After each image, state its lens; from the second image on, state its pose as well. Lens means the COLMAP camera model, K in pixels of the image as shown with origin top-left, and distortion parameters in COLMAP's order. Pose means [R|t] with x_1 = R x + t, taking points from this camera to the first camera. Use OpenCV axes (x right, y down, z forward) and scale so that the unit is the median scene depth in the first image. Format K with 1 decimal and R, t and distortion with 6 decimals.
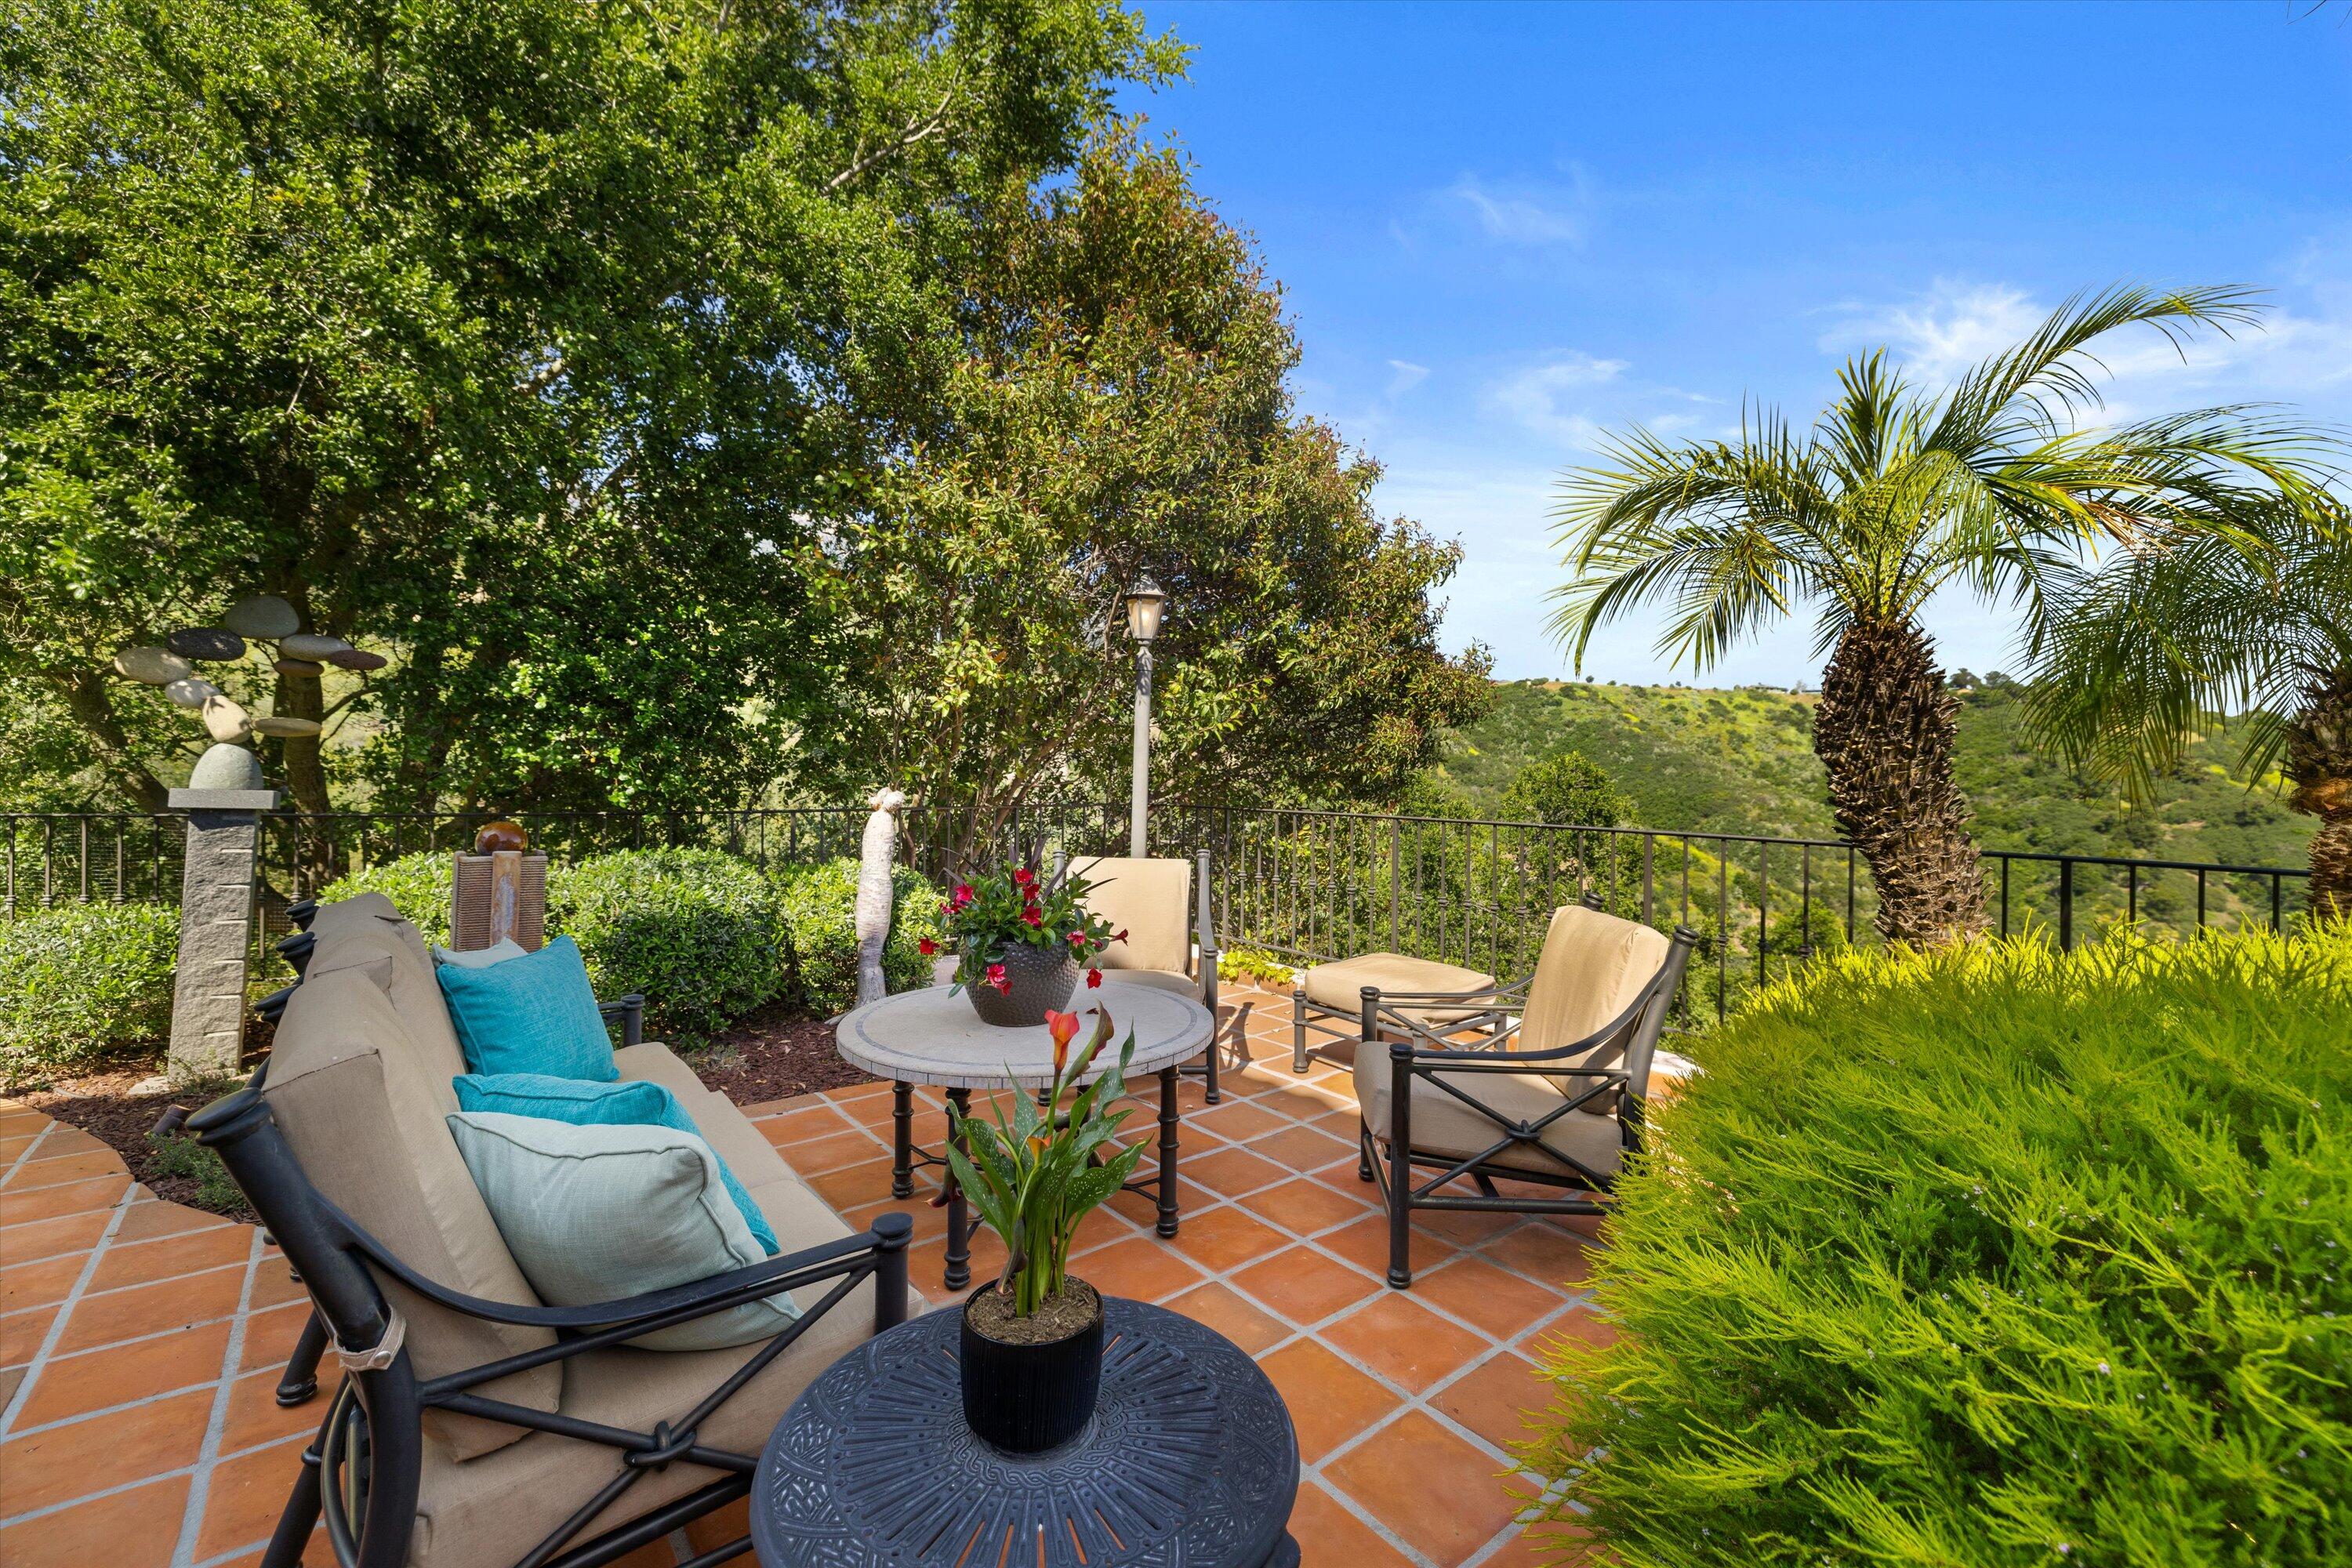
lens RADIAL K [[1003.7, 0, 1187.4], [0, 1003.7, 769.9], [0, 0, 1]] dist [0.000028, -0.000241]
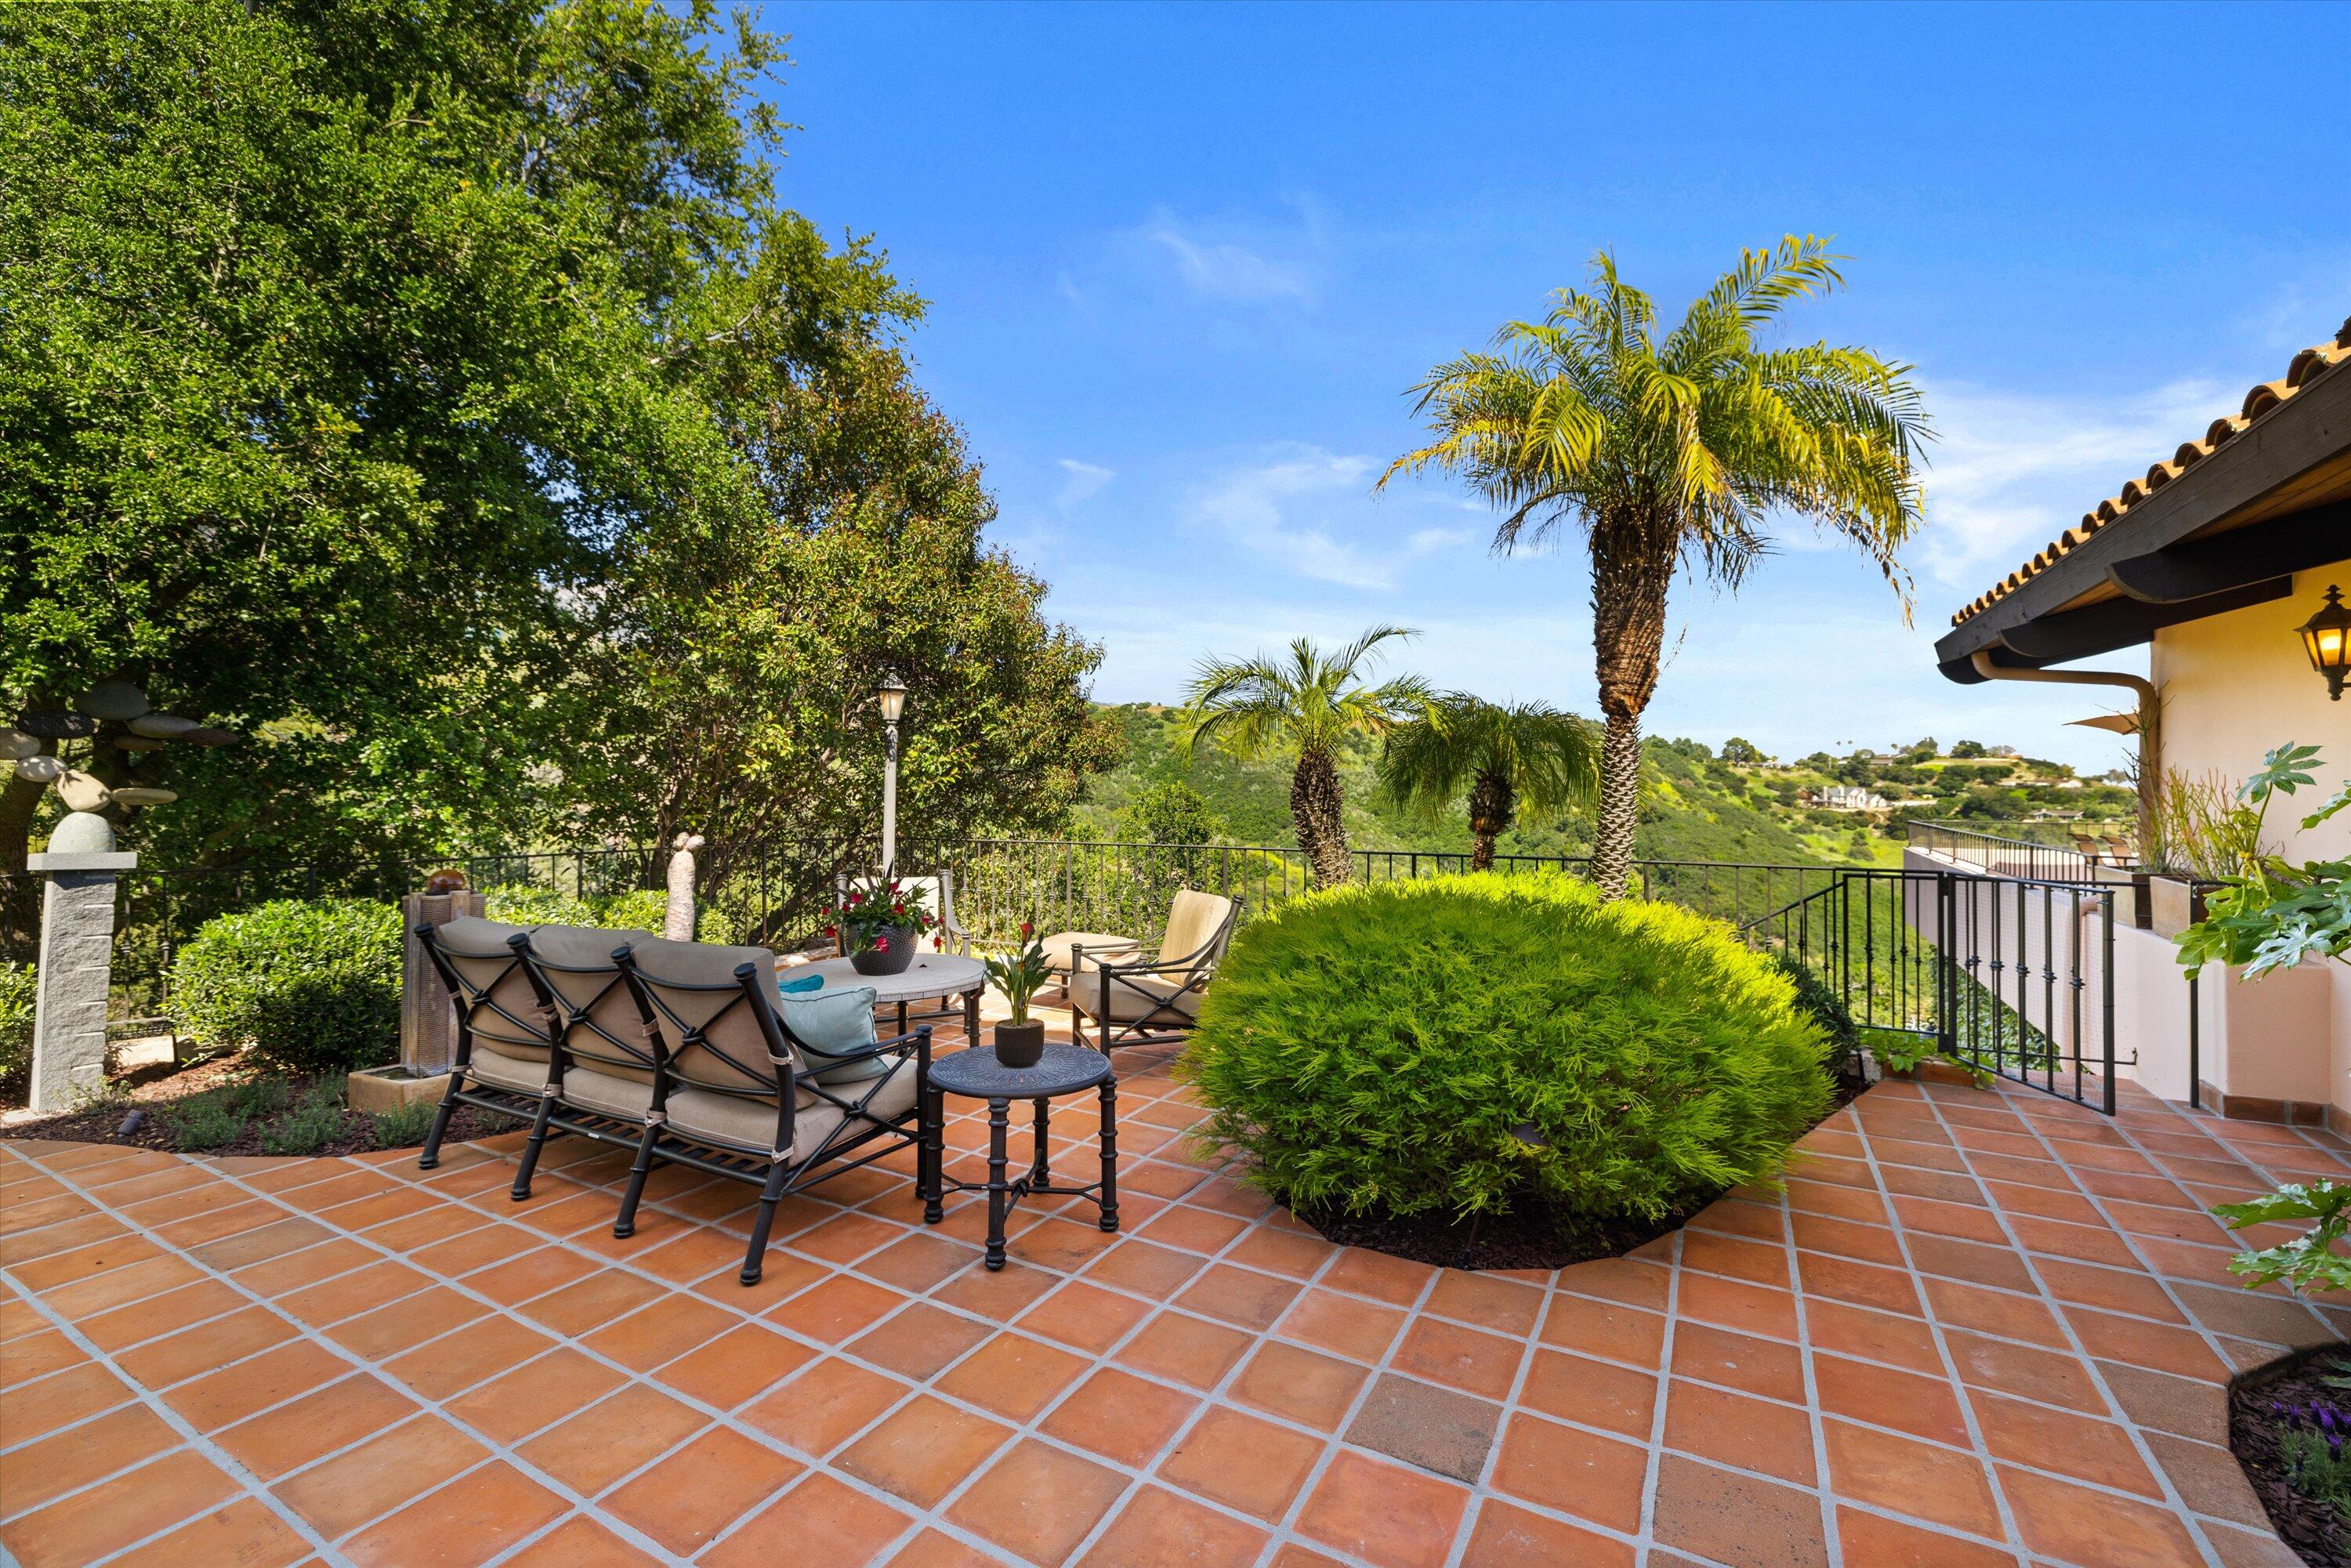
lens RADIAL K [[1003.2, 0, 1186.9], [0, 1003.2, 769.9], [0, 0, 1]] dist [0.000028, -0.000241]
pose [[0.928603, -0.006058, 0.371025, -0.177511], [0.013399, 0.999762, -0.017212, -0.031358], [-0.370833, 0.020955, 0.928463, -0.430140]]
